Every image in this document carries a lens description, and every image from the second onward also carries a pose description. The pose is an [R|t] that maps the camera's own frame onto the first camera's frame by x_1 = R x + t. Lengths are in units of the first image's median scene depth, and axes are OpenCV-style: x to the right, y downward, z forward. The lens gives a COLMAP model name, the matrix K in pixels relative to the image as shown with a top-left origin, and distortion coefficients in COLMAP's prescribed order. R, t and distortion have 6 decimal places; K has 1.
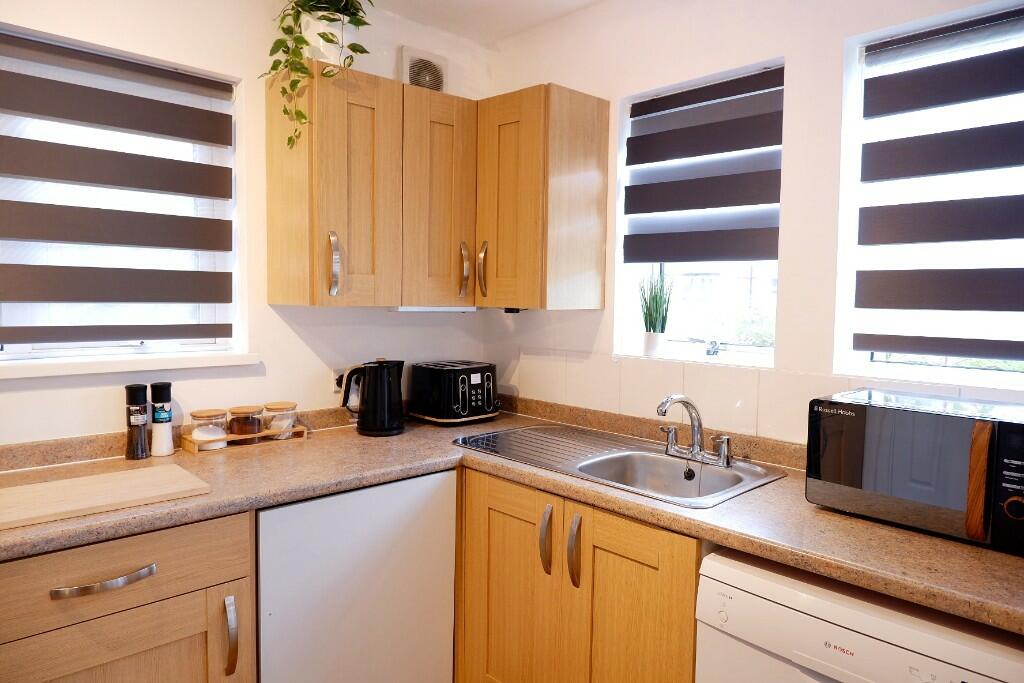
lens RADIAL K [[666.9, 0, 512.0], [0, 666.9, 341.5], [0, 0, 1]] dist [-0.018929, 0.001367]
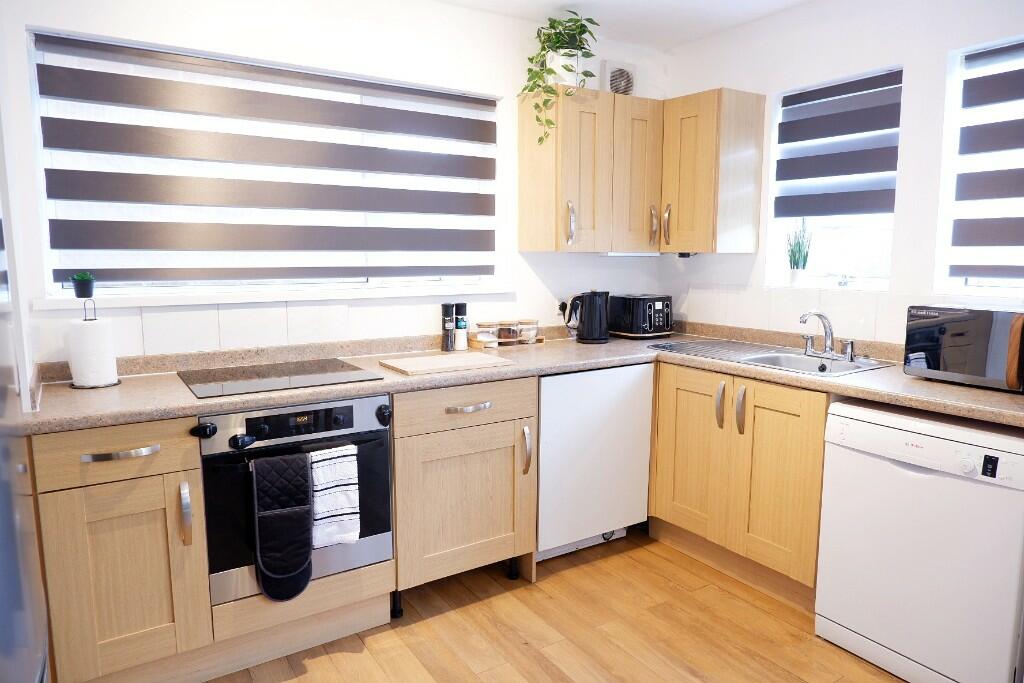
lens RADIAL K [[666.9, 0, 512.0], [0, 666.9, 341.5], [0, 0, 1]] dist [-0.018929, 0.001367]
pose [[0.983597, 0.008286, -0.180192, -0.125491], [0.002915, 0.998084, 0.061805, 0.053782], [0.180359, -0.061316, 0.981688, -0.488773]]
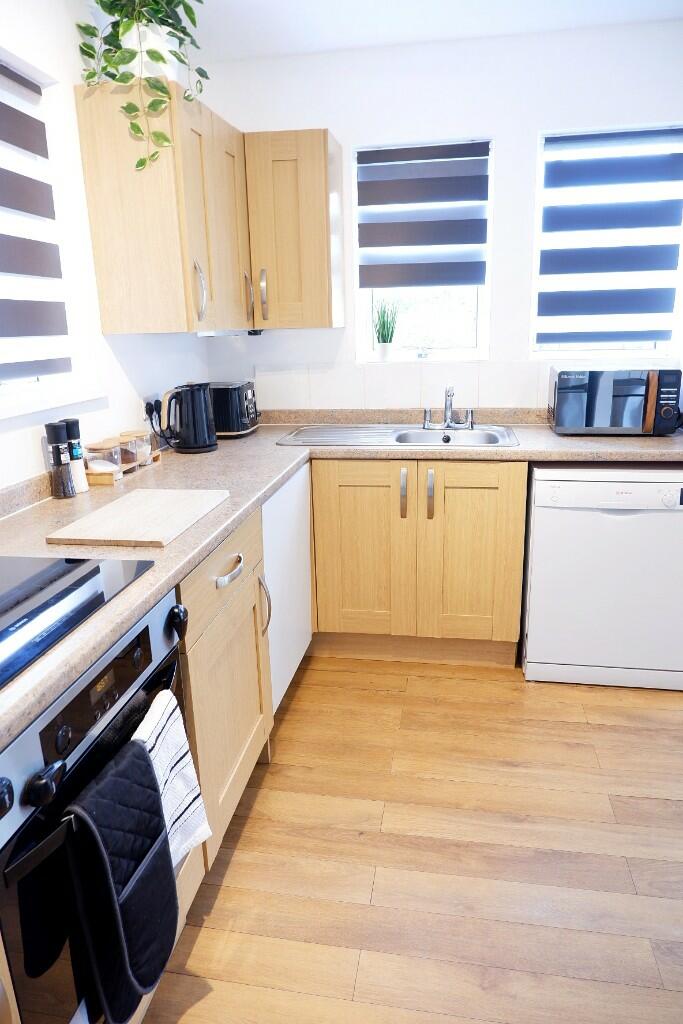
lens RADIAL K [[666.9, 0, 341.5], [0, 666.9, 512.0], [0, 0, 1]] dist [-0.018929, 0.001367]
pose [[0.795750, -0.199984, 0.571654, -0.765481], [0.078879, 0.970090, 0.229571, 0.001286], [-0.600466, -0.137590, 0.787724, -0.031970]]
